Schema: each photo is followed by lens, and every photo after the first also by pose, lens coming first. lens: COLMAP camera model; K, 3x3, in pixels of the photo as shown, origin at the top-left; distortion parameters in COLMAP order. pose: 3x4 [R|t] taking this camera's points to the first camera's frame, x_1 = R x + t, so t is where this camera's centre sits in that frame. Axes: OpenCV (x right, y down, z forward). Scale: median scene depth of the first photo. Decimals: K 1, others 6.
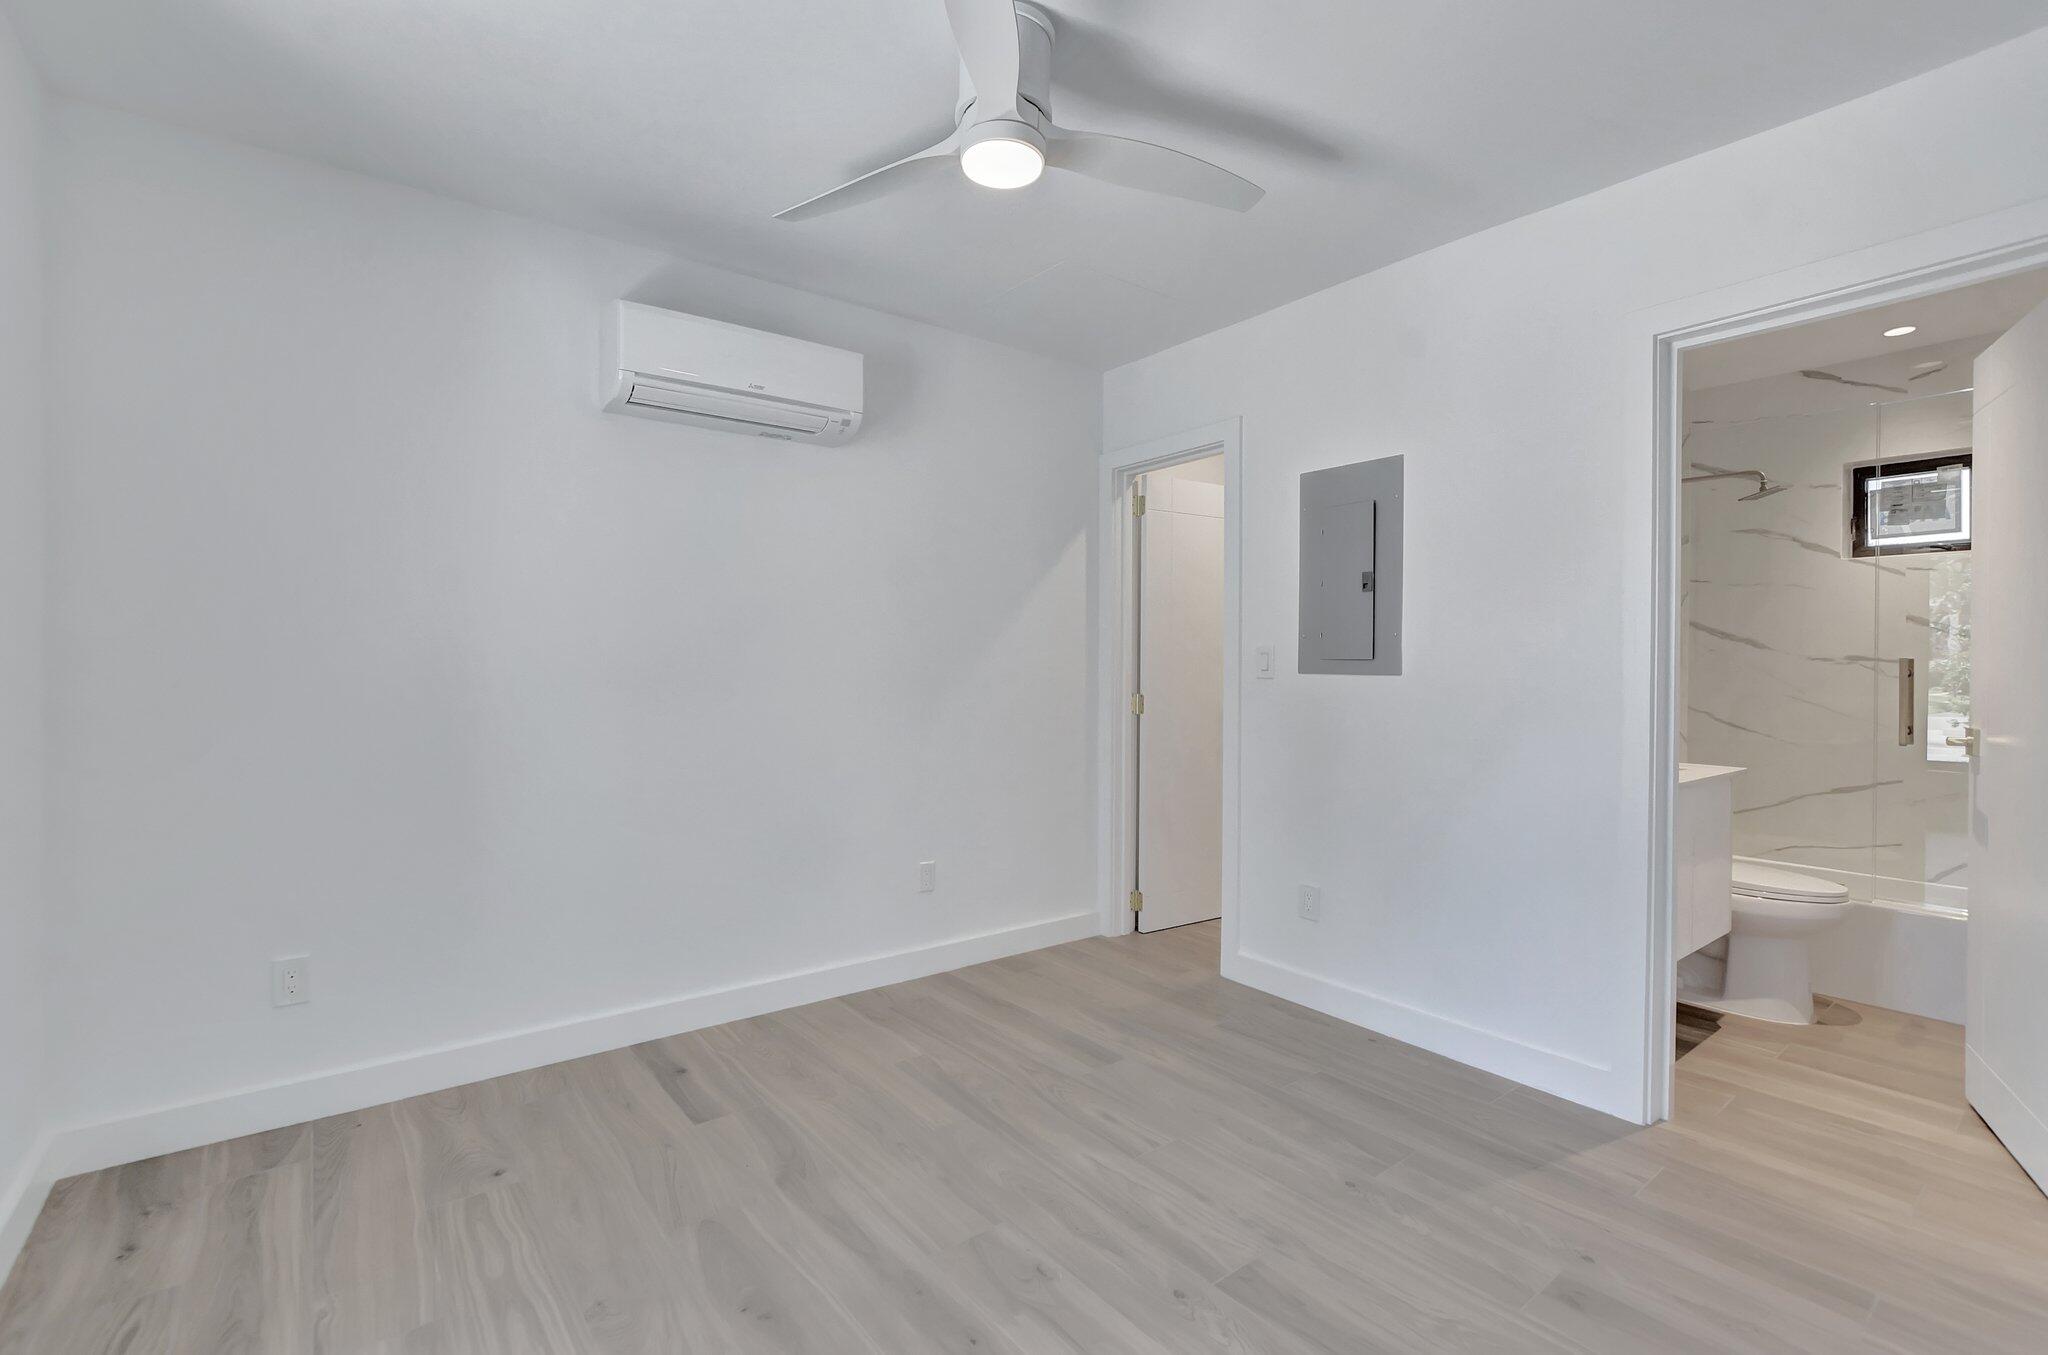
lens RADIAL K [[902.9, 0, 1024.0], [0, 902.9, 677.5], [0, 0, 1]] dist [0.002265, 0.000460]
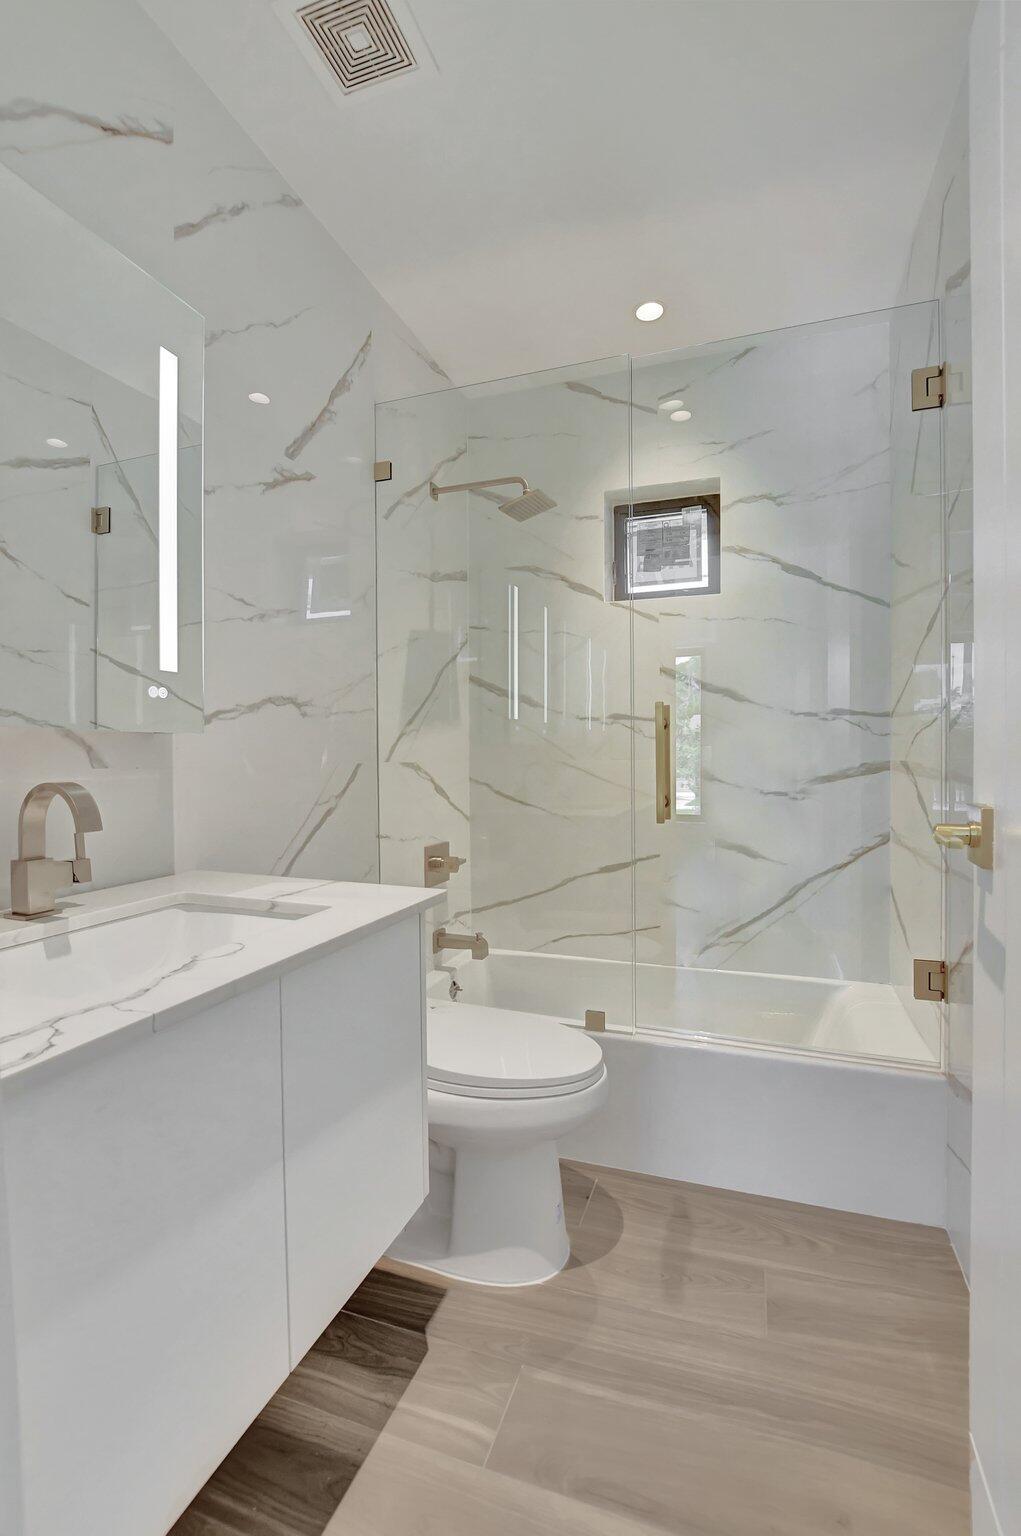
lens RADIAL K [[693.0, 0, 510.5], [0, 693.0, 768.0], [0, 0, 1]] dist [-0.022188, -0.000137]
pose [[0.843521, -0.012855, 0.536942, 0.479785], [0.011245, 0.999917, 0.006275, 0.021972], [-0.536979, 0.000745, 0.843596, 0.500115]]
